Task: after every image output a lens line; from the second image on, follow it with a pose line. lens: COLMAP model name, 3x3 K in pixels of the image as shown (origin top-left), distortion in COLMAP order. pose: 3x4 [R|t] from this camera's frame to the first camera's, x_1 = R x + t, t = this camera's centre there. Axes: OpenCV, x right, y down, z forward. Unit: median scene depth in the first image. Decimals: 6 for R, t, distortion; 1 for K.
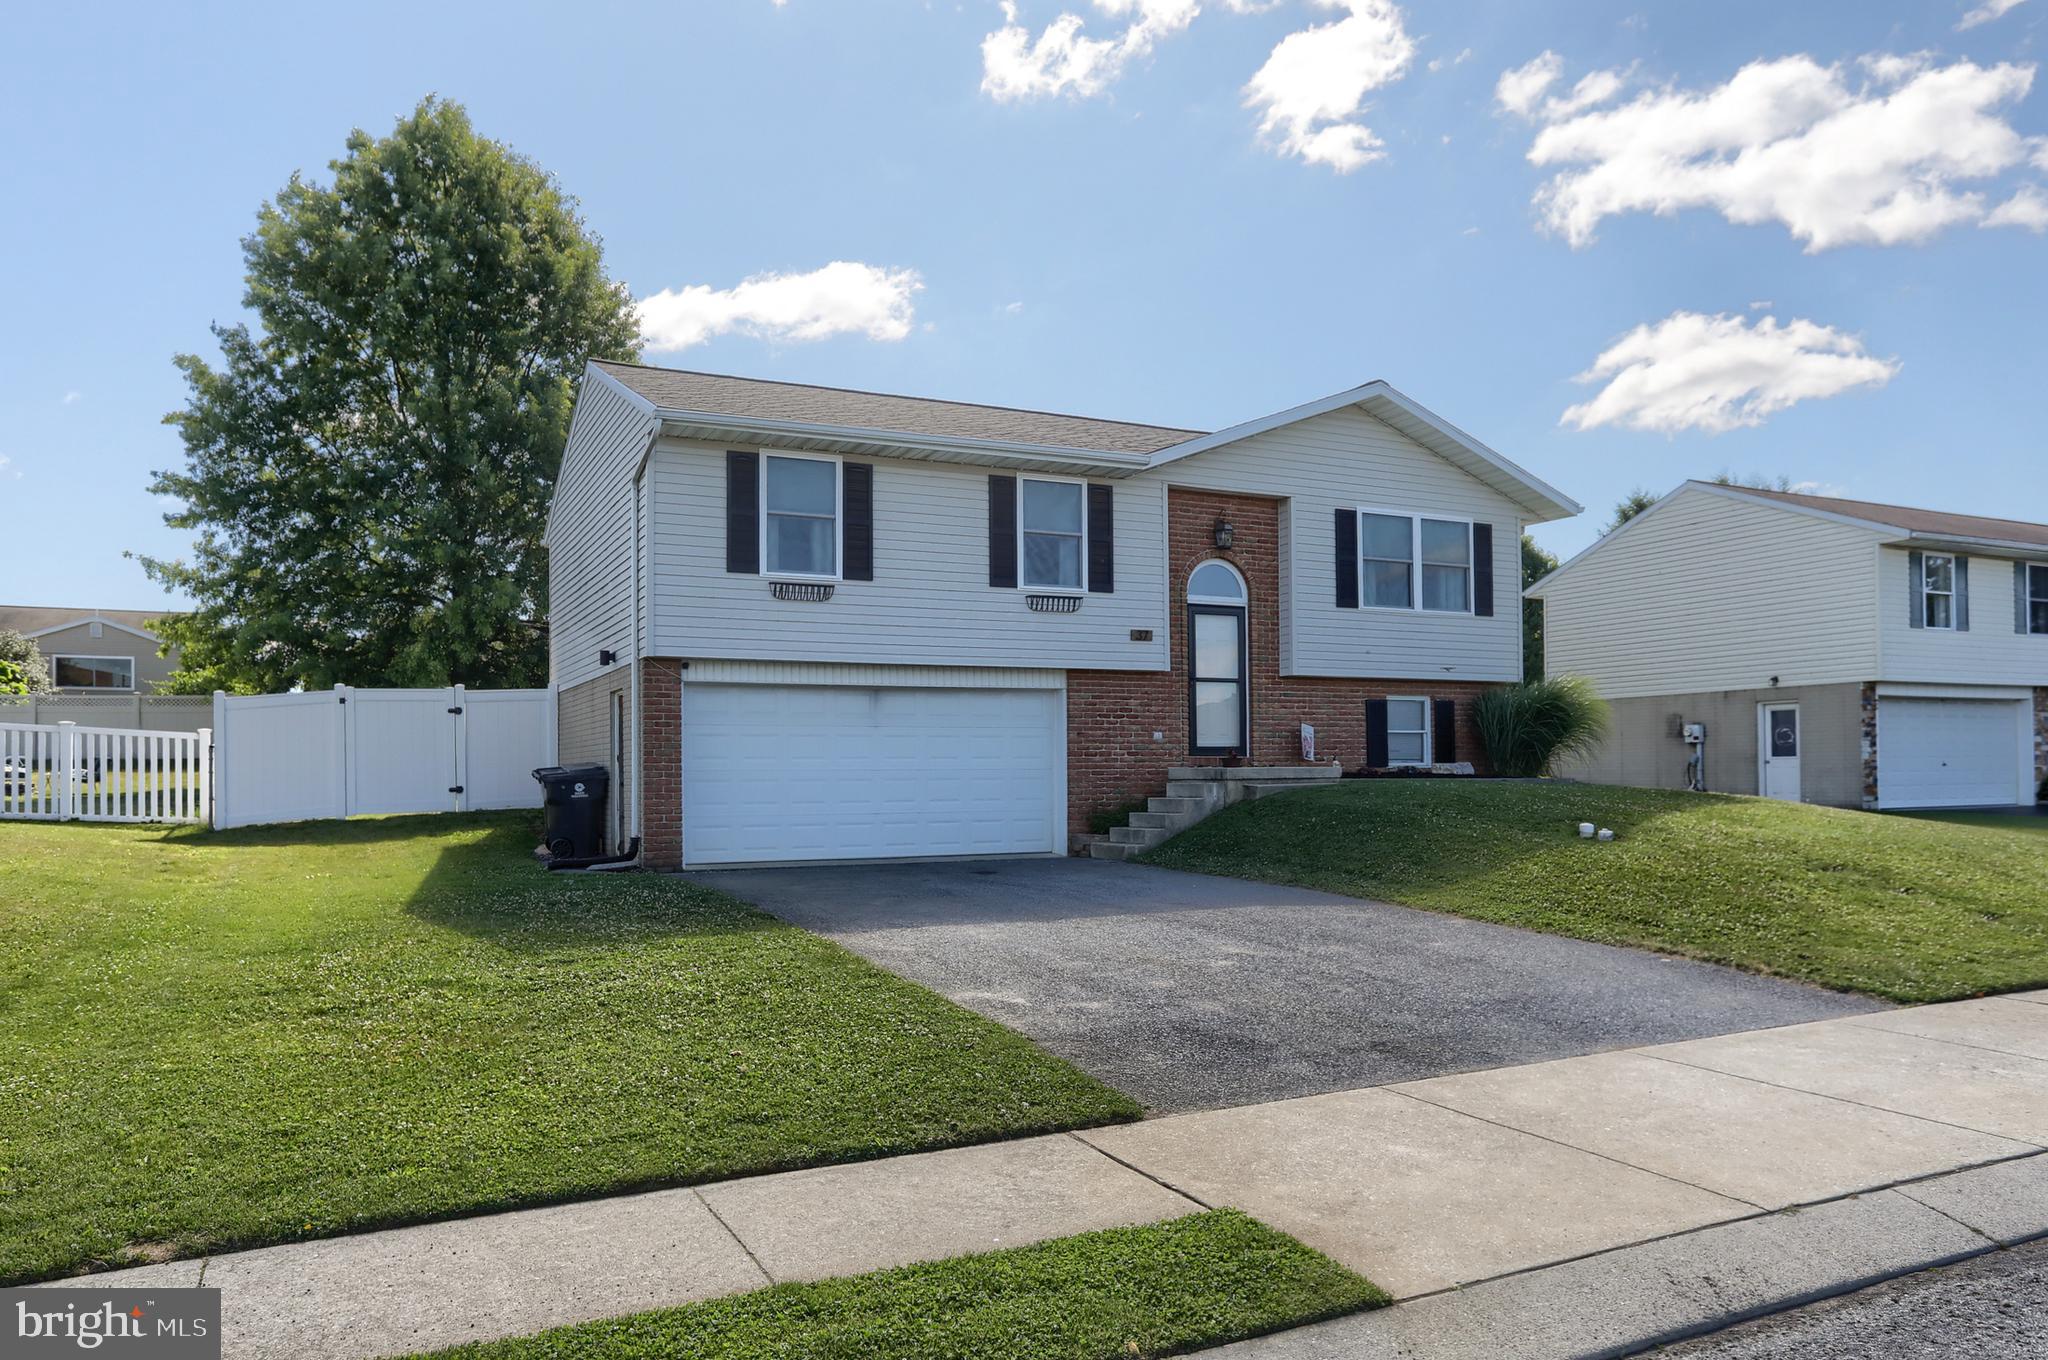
lens RADIAL K [[1352.8, 0, 1021.9], [0, 1352.8, 665.7], [0, 0, 1]] dist [0.002161, 0.001195]
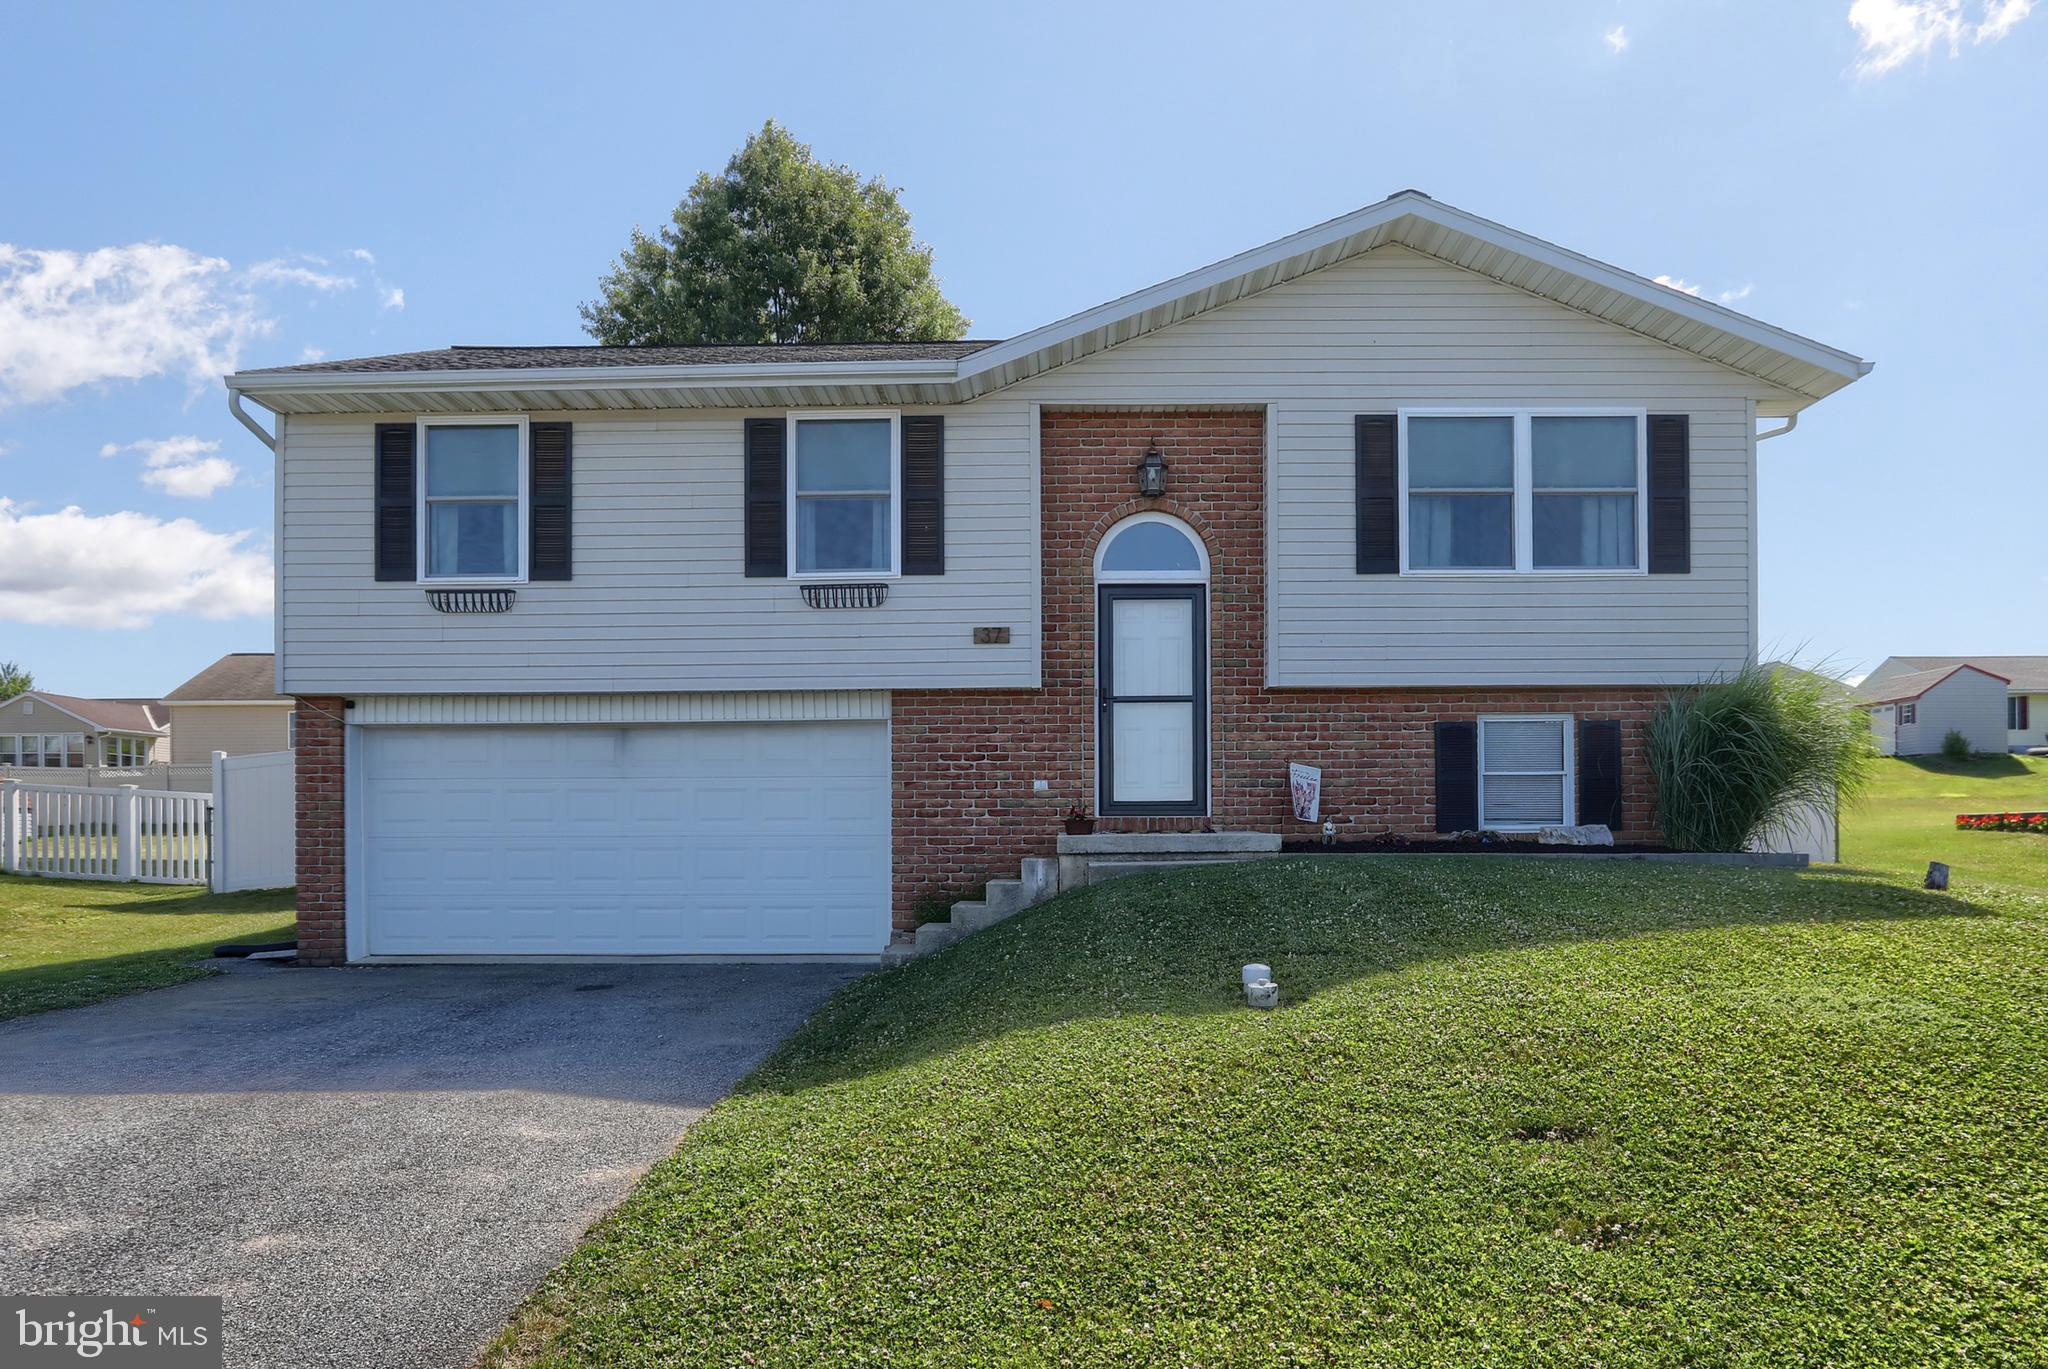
lens RADIAL K [[1454.9, 0, 1030.8], [0, 1454.9, 757.4], [0, 0, 1]] dist [-0.023478, 0.004932]
pose [[0.899448, -0.021014, -0.436523, 0.408794], [0.033685, 0.999205, 0.021307, 0.022425], [0.435729, -0.033869, 0.899441, 0.355438]]
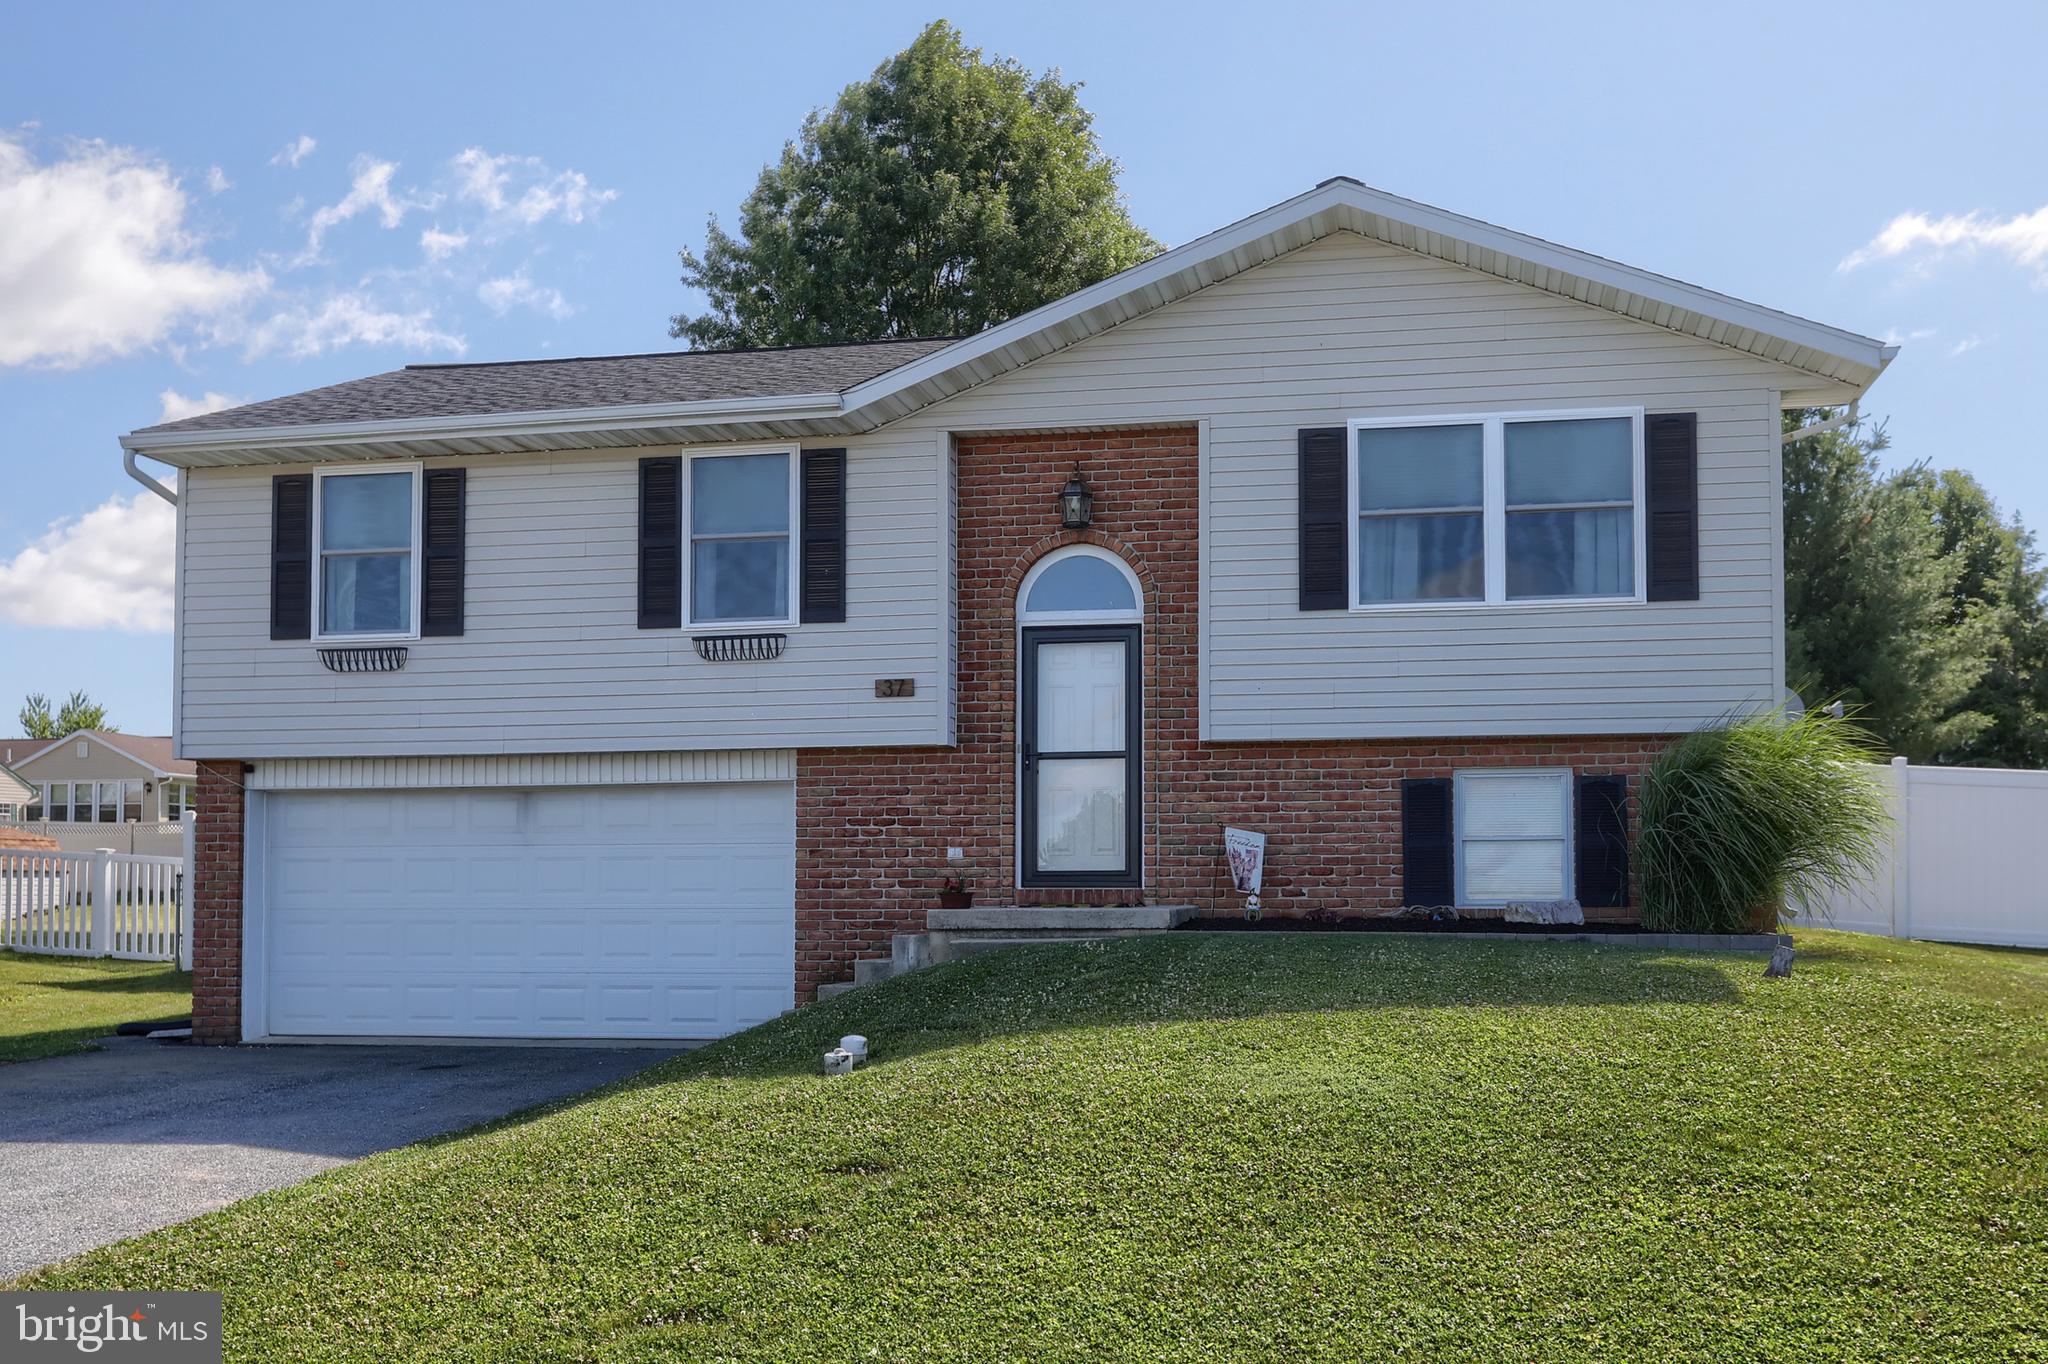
lens RADIAL K [[1994.4, 0, 1034.4], [0, 1994.4, 697.7], [0, 0, 1]] dist [0.013585, 0.000000]
pose [[0.806092, -0.055590, -0.589173, 0.649732], [0.042871, 0.998448, -0.035551, 0.016004], [0.590235, 0.003399, 0.807224, 0.312222]]
